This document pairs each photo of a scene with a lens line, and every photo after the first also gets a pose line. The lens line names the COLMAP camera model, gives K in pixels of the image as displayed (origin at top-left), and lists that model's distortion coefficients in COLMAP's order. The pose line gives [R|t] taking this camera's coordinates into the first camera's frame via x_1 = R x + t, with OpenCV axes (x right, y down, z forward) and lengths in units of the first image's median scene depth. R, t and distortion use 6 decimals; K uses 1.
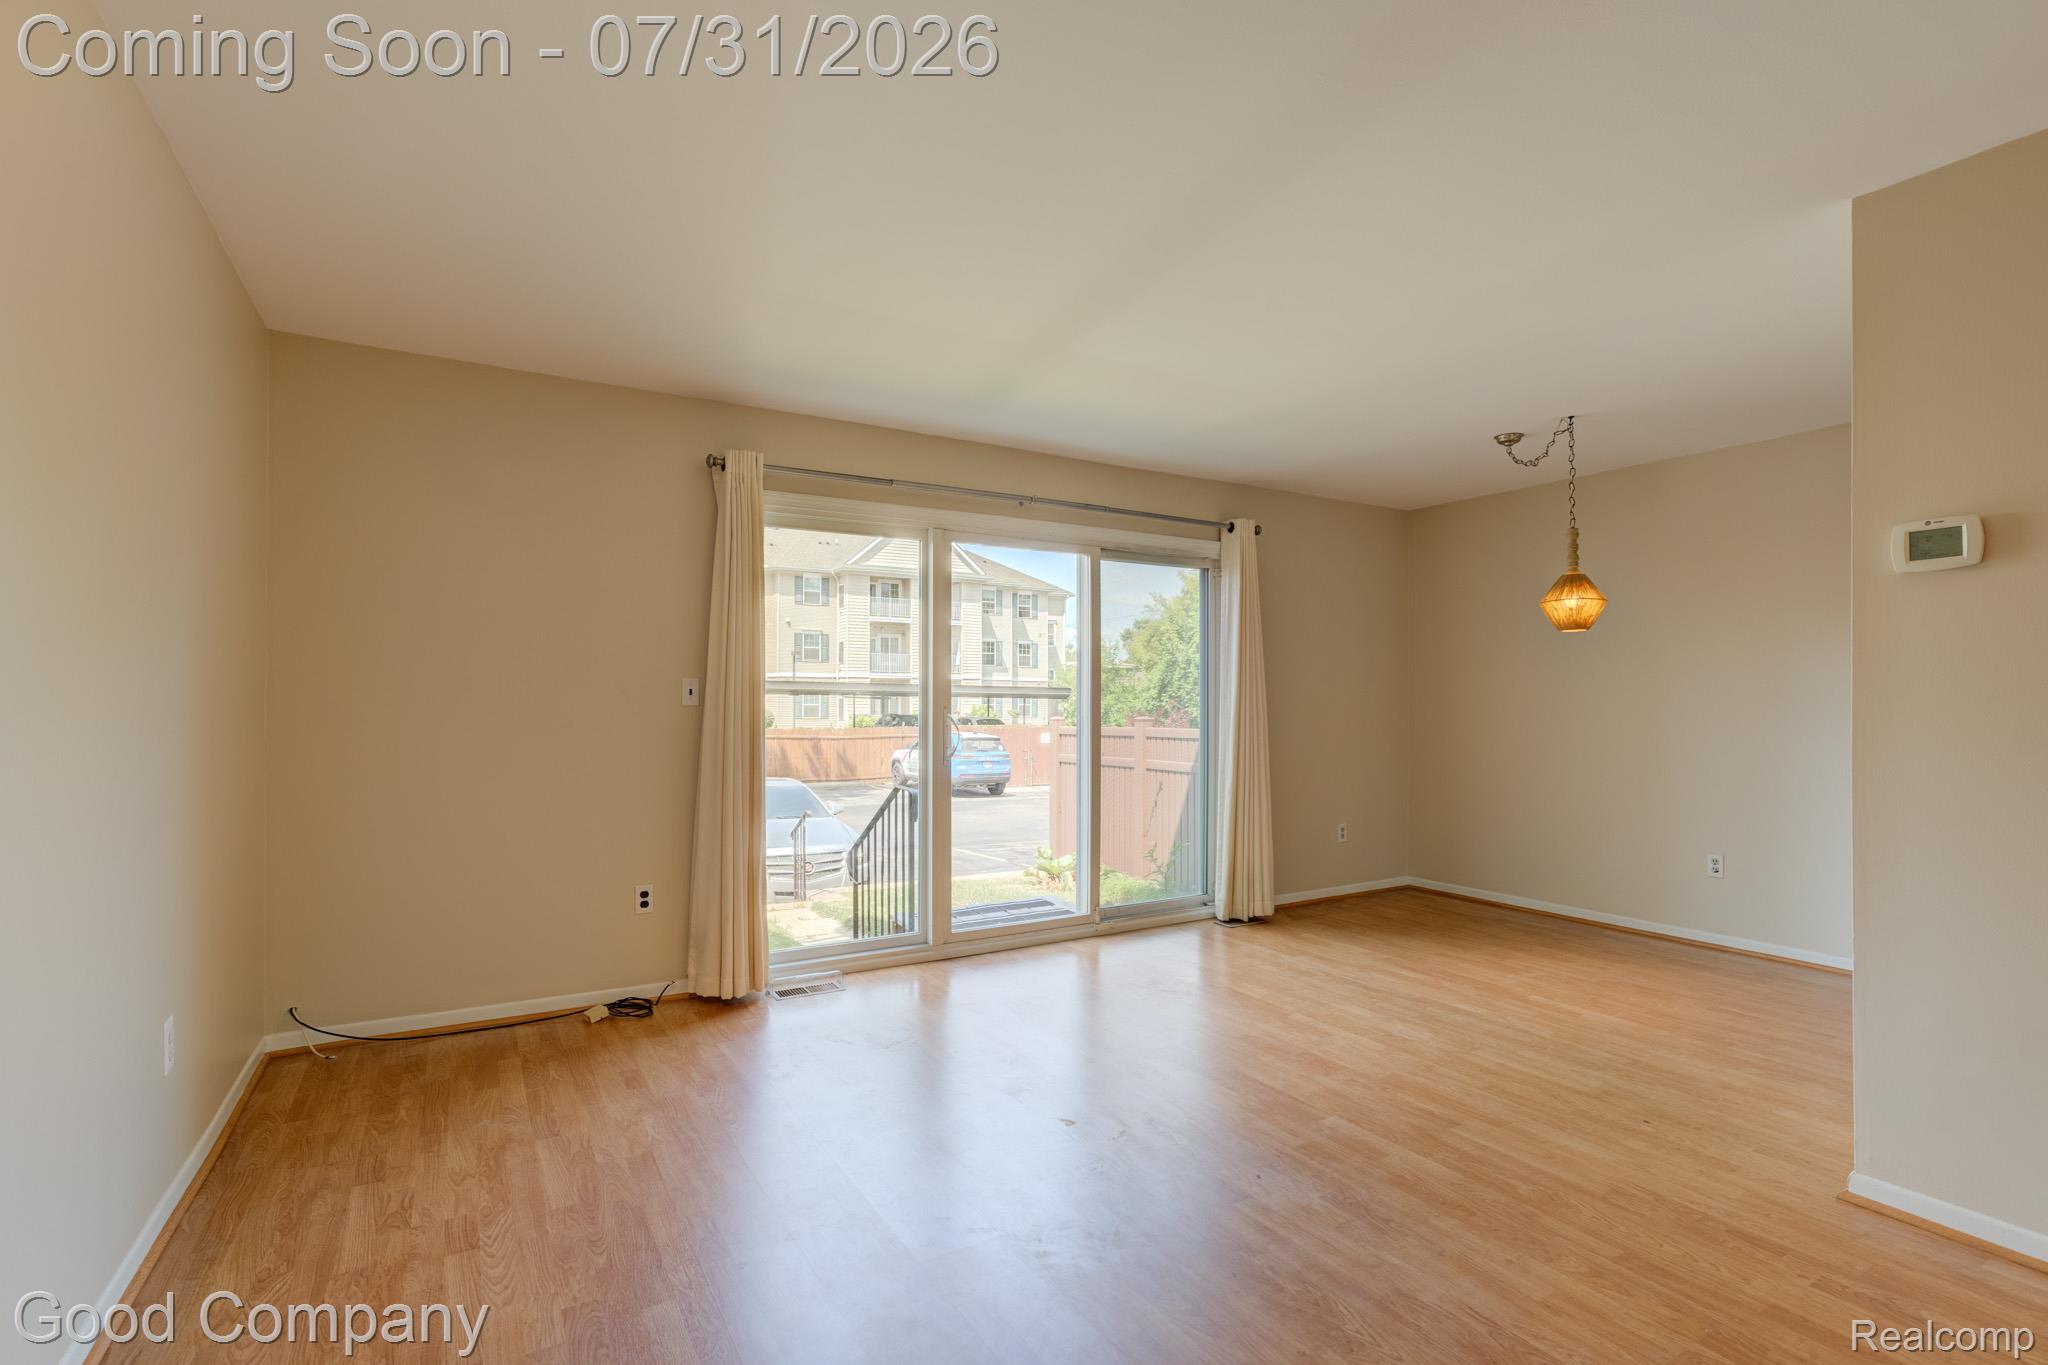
lens RADIAL K [[926.2, 0, 998.1], [0, 926.2, 693.1], [0, 0, 1]] dist [-0.034568, 0.020065]
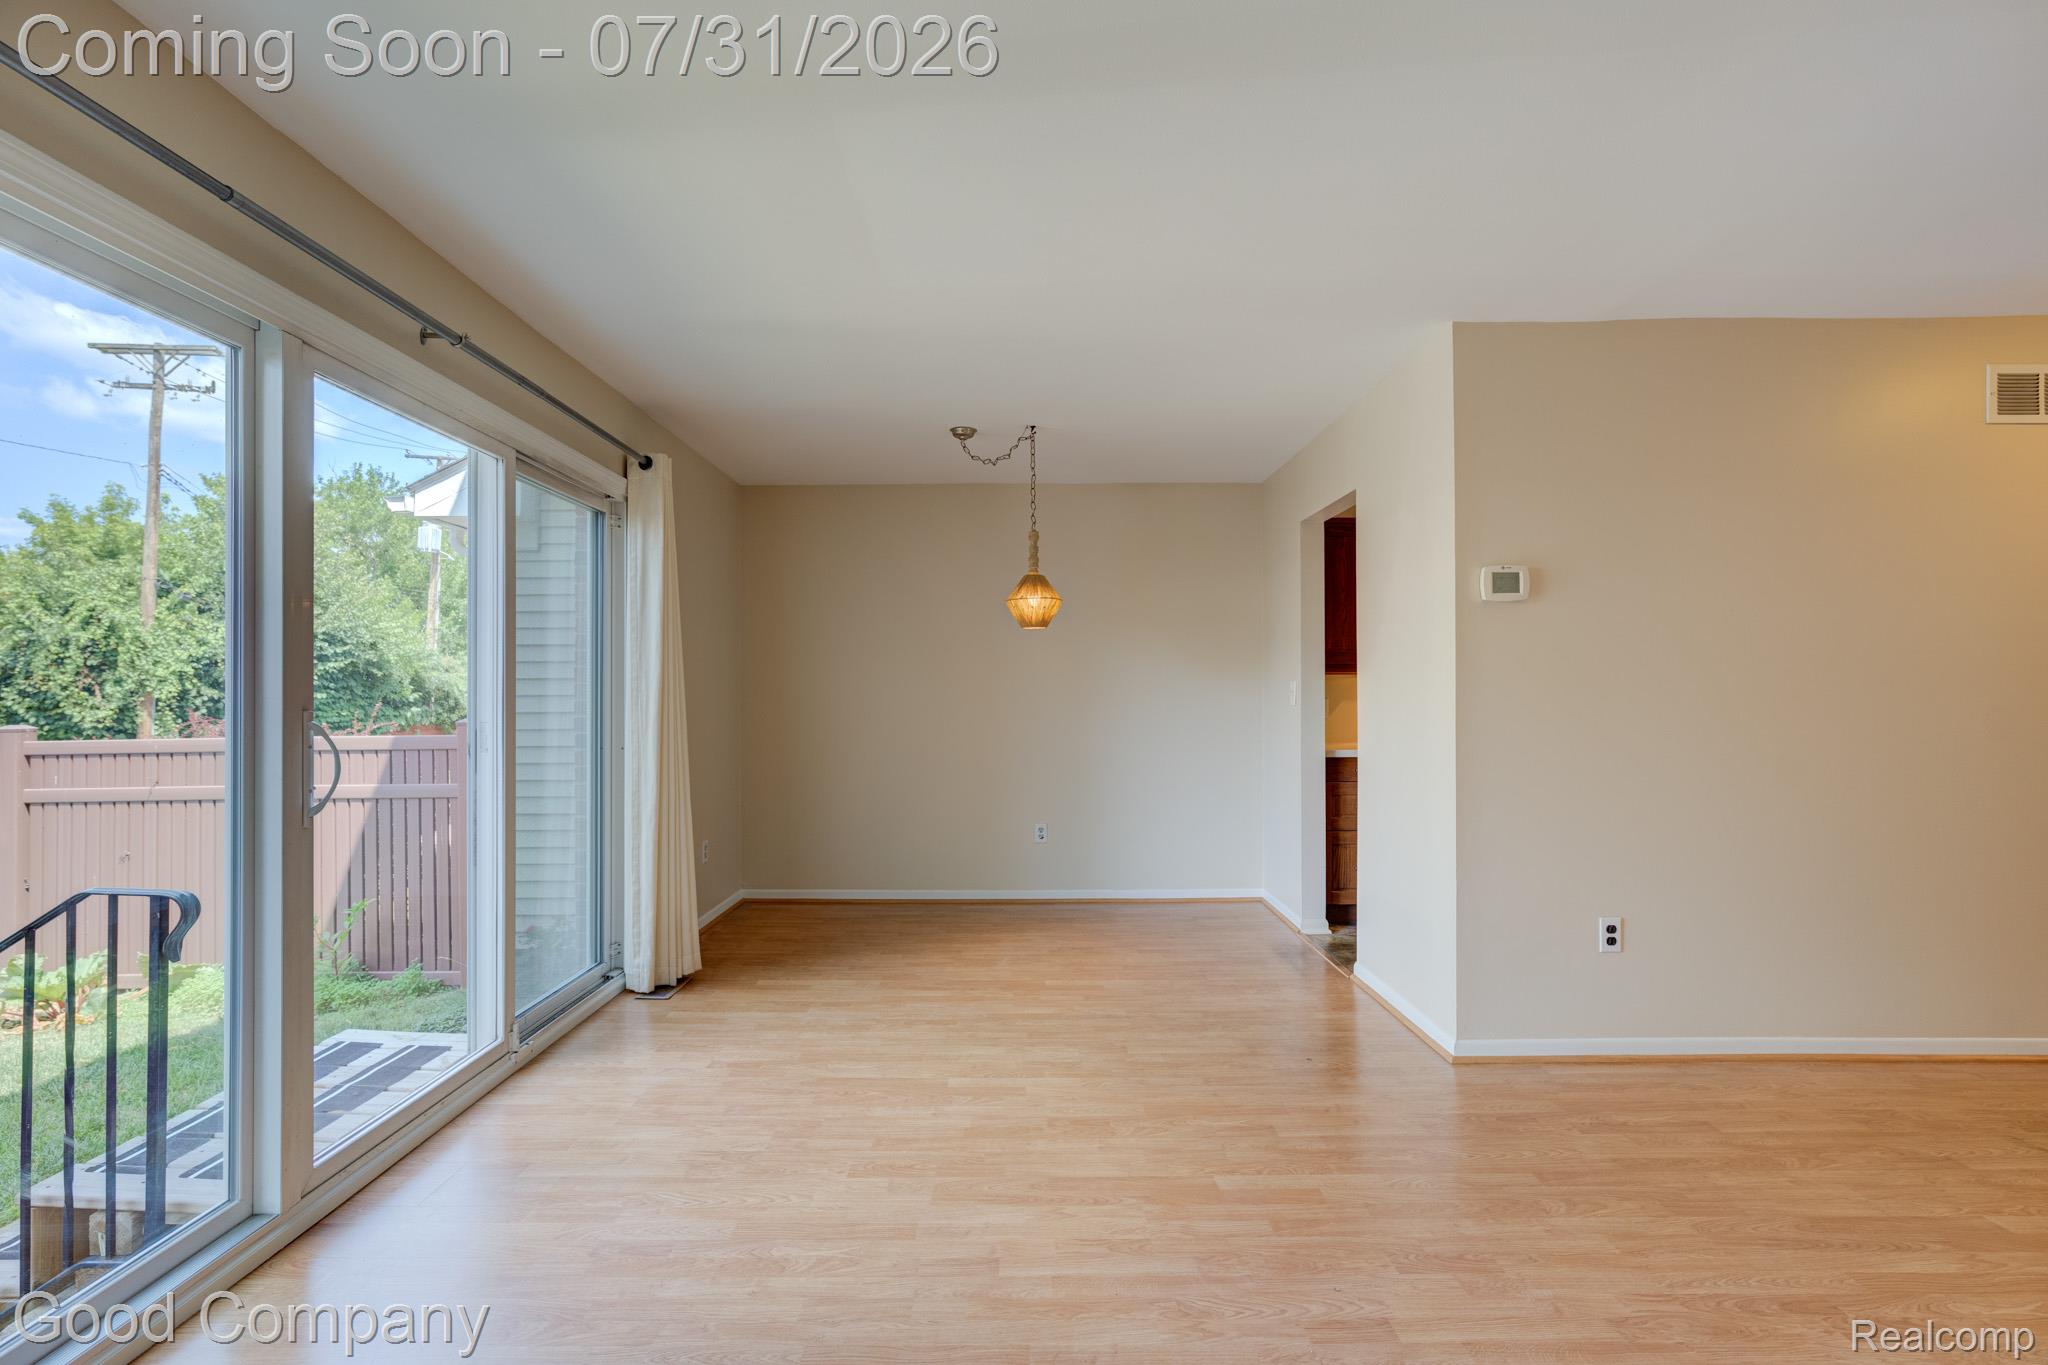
lens RADIAL K [[926.2, 0, 998.1], [0, 926.2, 693.1], [0, 0, 1]] dist [-0.034568, 0.020065]
pose [[0.507574, 0.000902, 0.861608, -0.338590], [-0.004102, 0.999991, 0.001370, 0.006189], [-0.861598, -0.004230, 0.507573, 0.526011]]
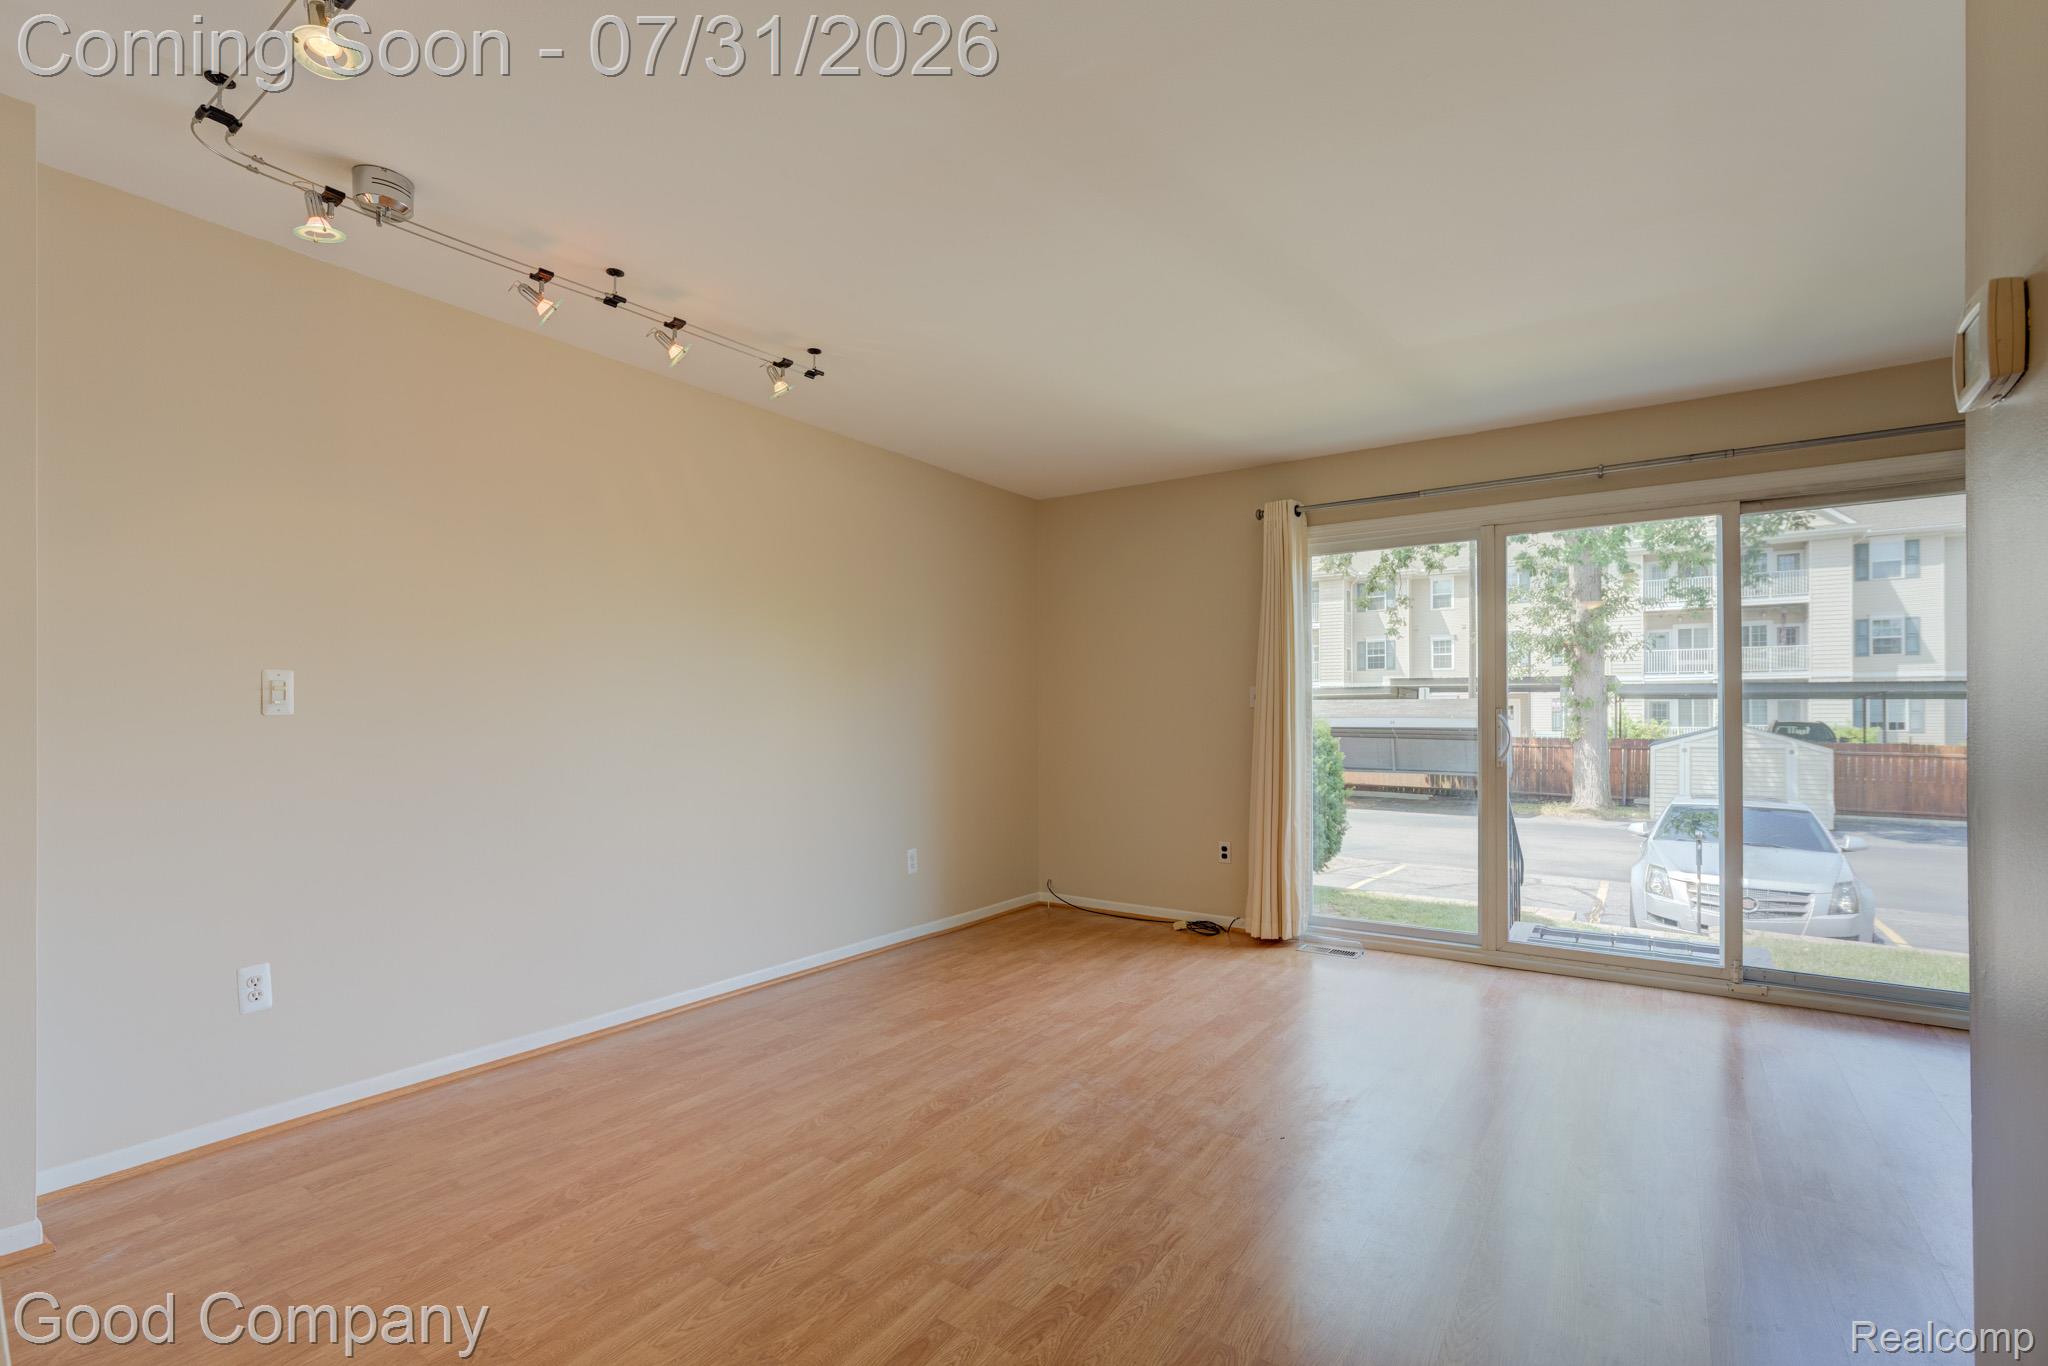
lens RADIAL K [[915.6, 0, 1047.3], [0, 915.6, 715.1], [0, 0, 1]] dist [-0.002813, -0.000229]
pose [[0.448667, -0.003120, -0.893694, 0.686744], [0.012382, 0.999920, 0.002726, 0.017512], [0.893613, -0.012288, 0.448670, 0.174532]]
